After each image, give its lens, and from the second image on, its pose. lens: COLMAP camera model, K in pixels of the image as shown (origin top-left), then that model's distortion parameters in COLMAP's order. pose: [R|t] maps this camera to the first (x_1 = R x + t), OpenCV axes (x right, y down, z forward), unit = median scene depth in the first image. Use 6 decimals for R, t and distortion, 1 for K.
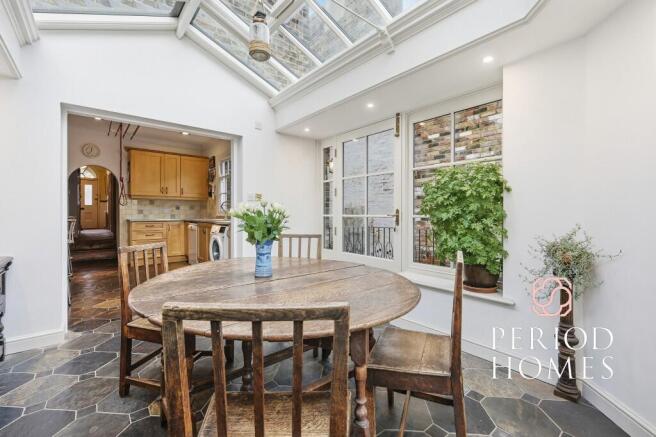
lens RADIAL K [[291.6, 0, 328.6], [0, 291.6, 216.6], [0, 0, 1]] dist [0.012536, -0.000608]
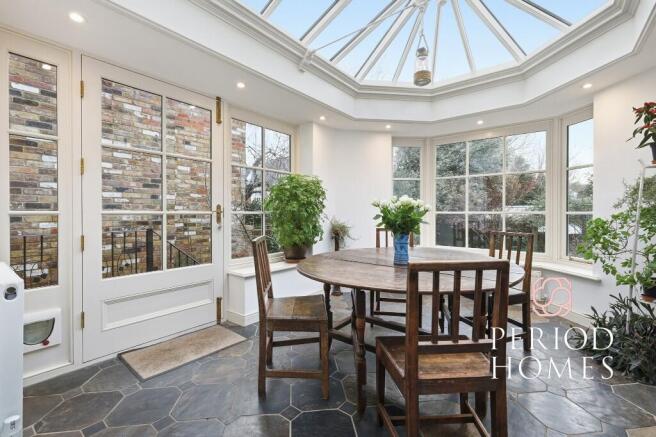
lens RADIAL K [[291.6, 0, 328.8], [0, 291.6, 213.6], [0, 0, 1]] dist [0.012536, -0.000608]
pose [[-0.224112, -0.005048, 0.974550, -0.469746], [0.011902, 0.999898, 0.007916, -0.000464], [-0.974491, 0.013373, -0.224029, 0.577688]]
